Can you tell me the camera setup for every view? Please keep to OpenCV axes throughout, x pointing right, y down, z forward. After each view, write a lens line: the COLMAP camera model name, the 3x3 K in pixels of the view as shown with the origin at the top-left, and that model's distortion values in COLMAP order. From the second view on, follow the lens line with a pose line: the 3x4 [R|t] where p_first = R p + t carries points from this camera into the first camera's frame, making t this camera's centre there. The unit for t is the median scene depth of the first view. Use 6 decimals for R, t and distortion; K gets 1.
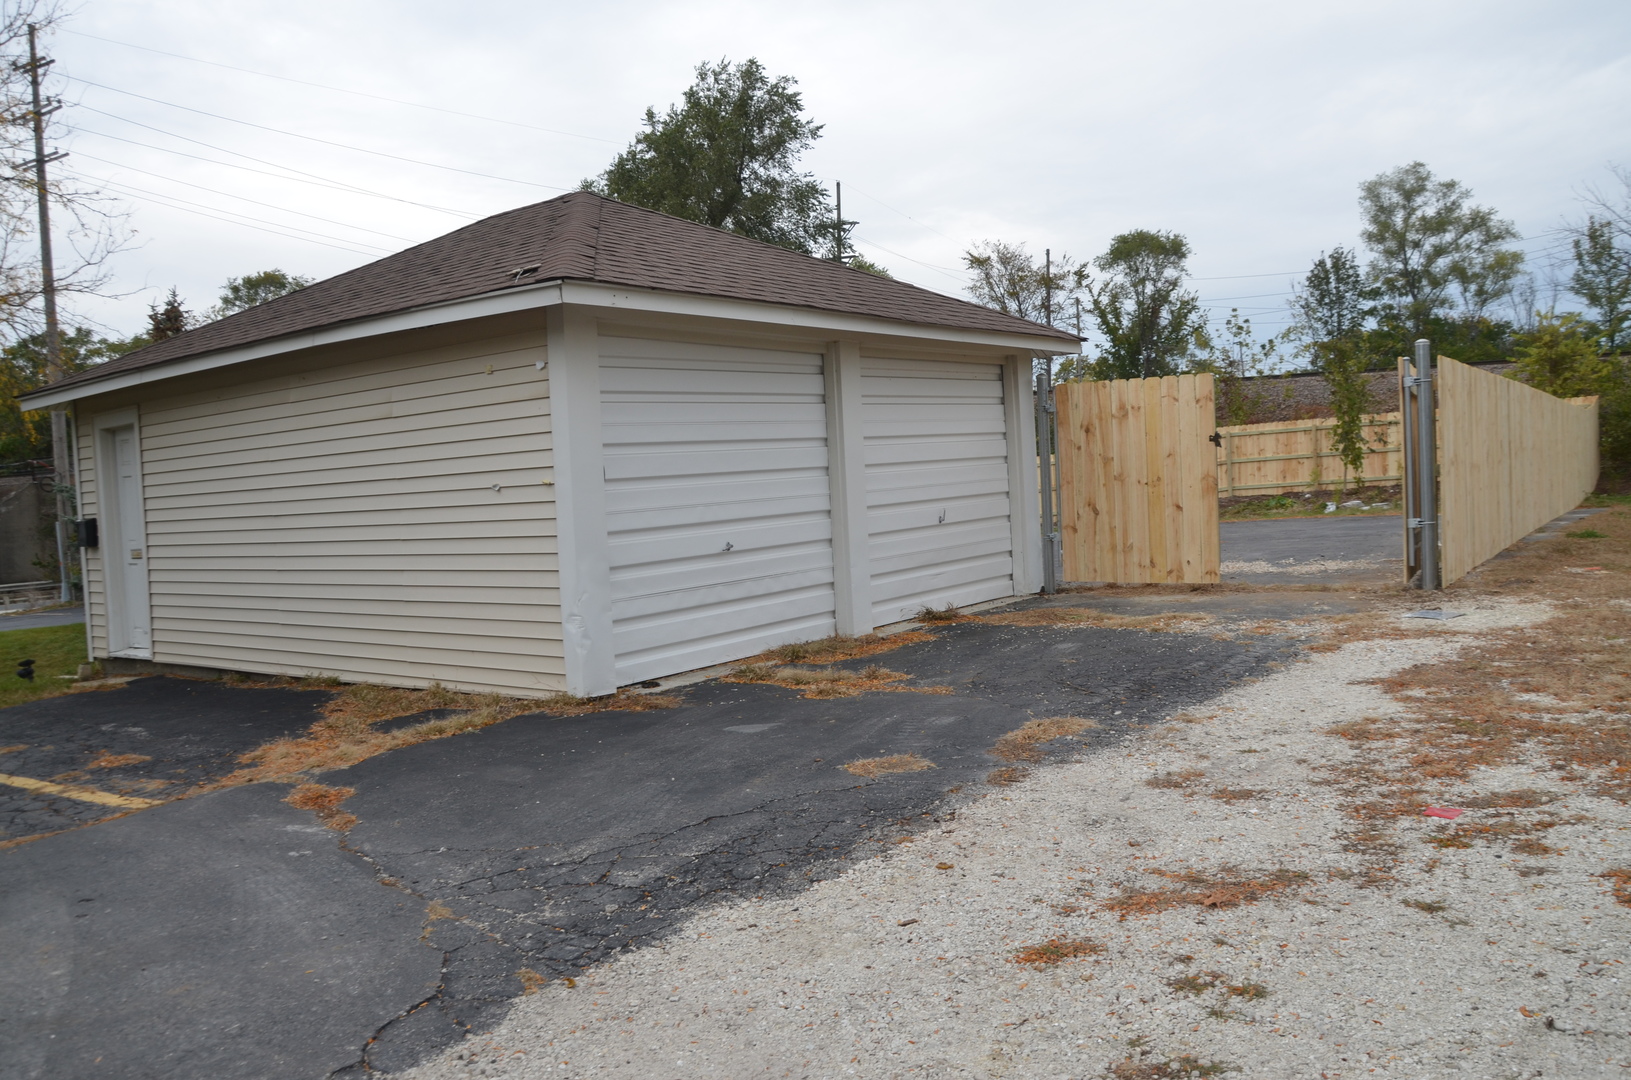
lens RADIAL K [[1323.9, 0, 815.5], [0, 1323.9, 540.0], [0, 0, 1]] dist [-0.153682, 0.149109]
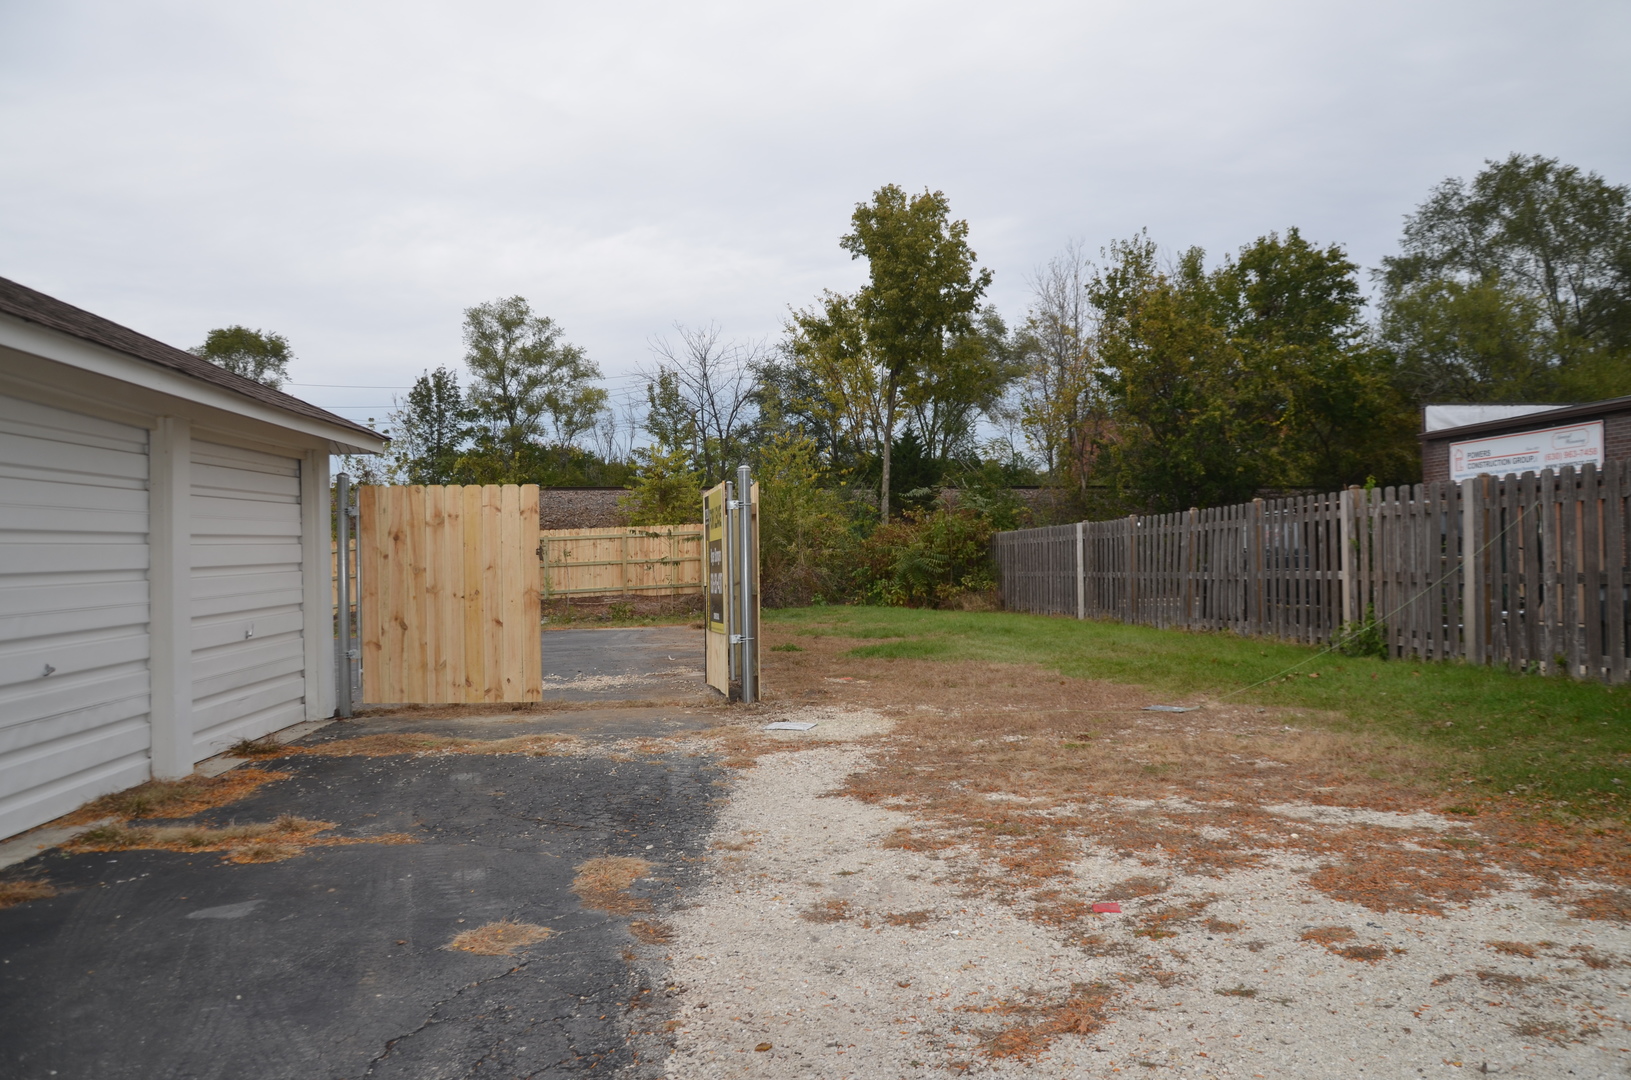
lens RADIAL K [[1323.9, 0, 815.5], [0, 1323.9, 540.0], [0, 0, 1]] dist [-0.153682, 0.149109]
pose [[0.756726, 0.045405, 0.652154, -0.171825], [0.011133, 0.996545, -0.082300, -0.003705], [-0.653638, 0.069539, 0.753606, 0.125067]]
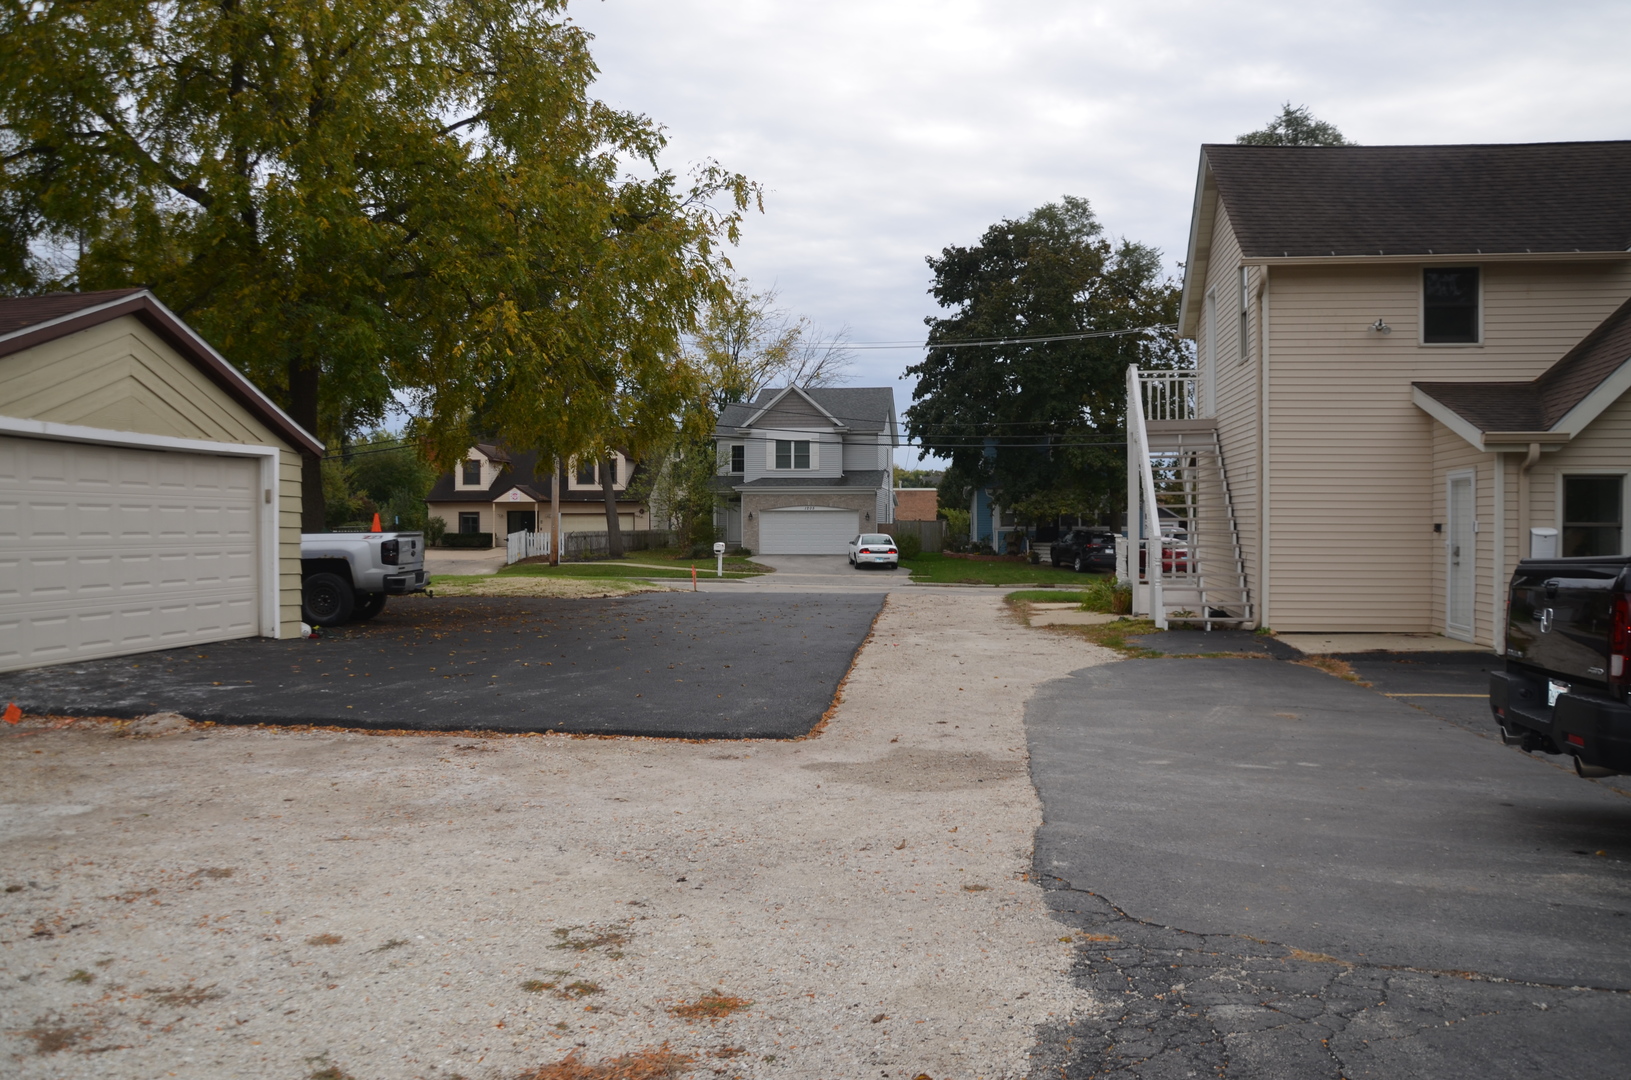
lens RADIAL K [[1323.9, 0, 815.5], [0, 1323.9, 540.0], [0, 0, 1]] dist [-0.153682, 0.149109]
pose [[-0.879942, 0.059534, -0.471335, 0.189706], [0.026176, 0.996686, 0.077023, -0.047517], [0.474359, 0.055438, -0.878584, 0.628269]]
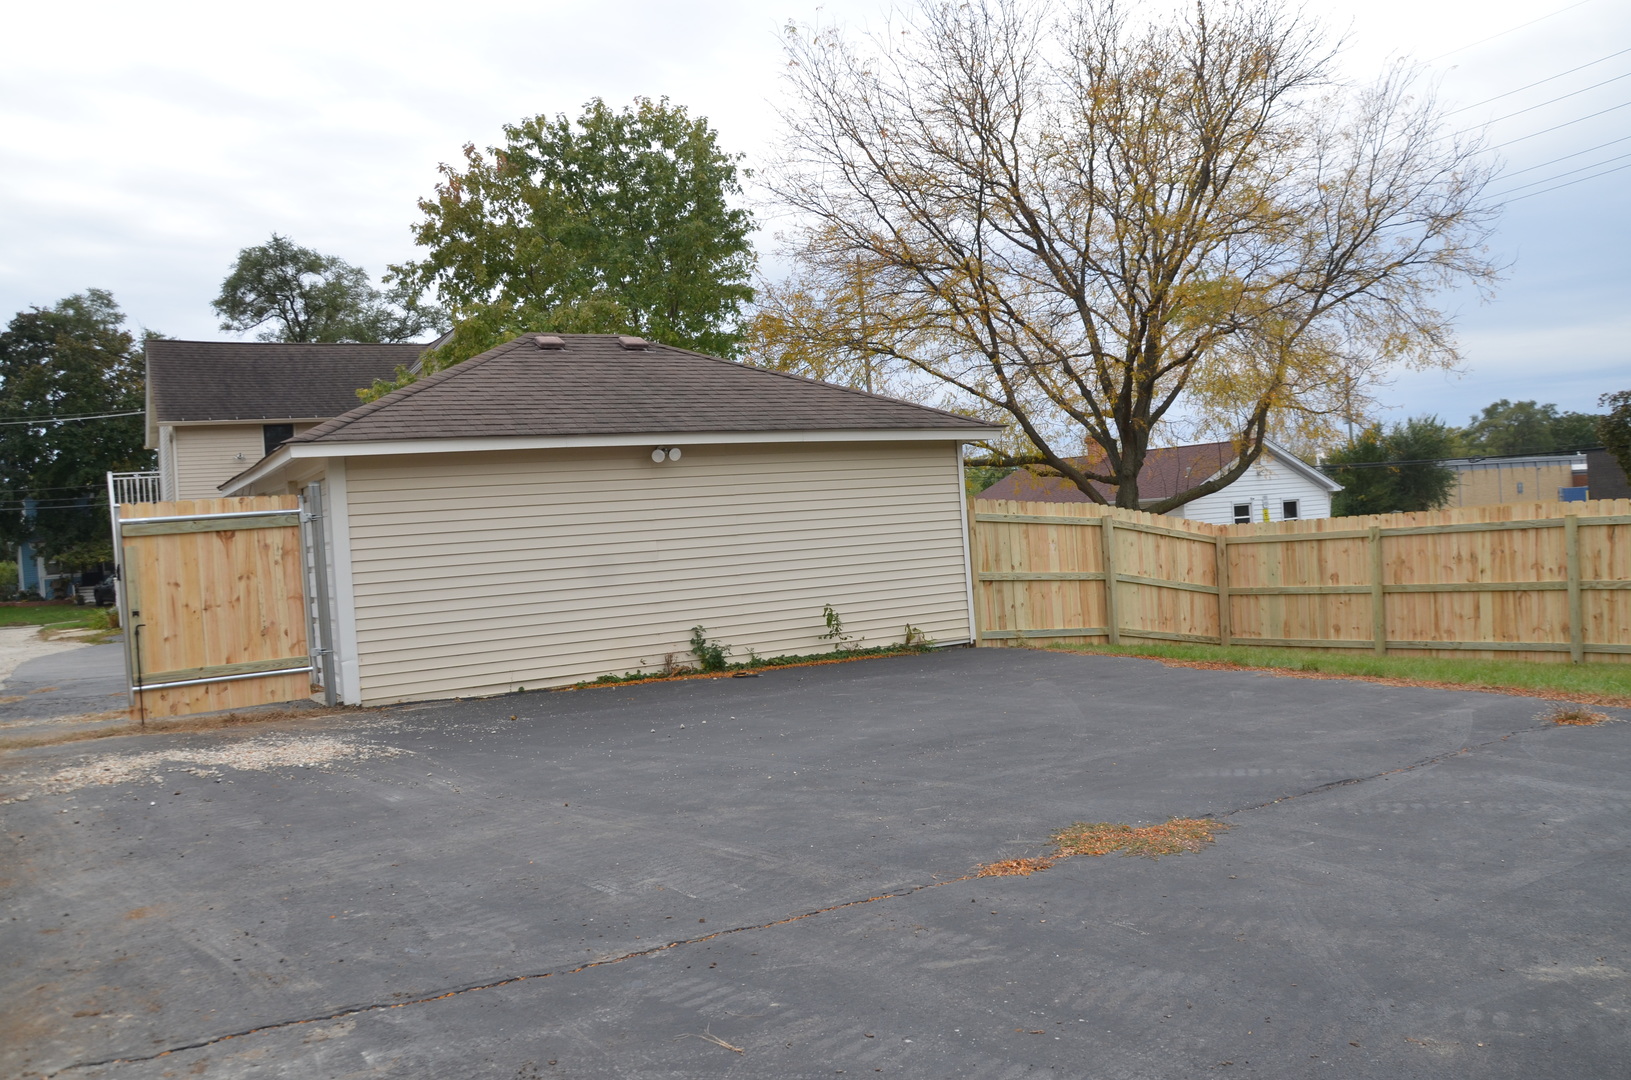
lens RADIAL K [[1323.9, 0, 815.5], [0, 1323.9, 540.0], [0, 0, 1]] dist [-0.153682, 0.149109]
pose [[-0.393221, 0.094129, -0.914613, 0.389382], [0.045048, 0.995524, 0.083088, -0.076383], [0.918340, -0.008529, -0.395701, 0.942116]]
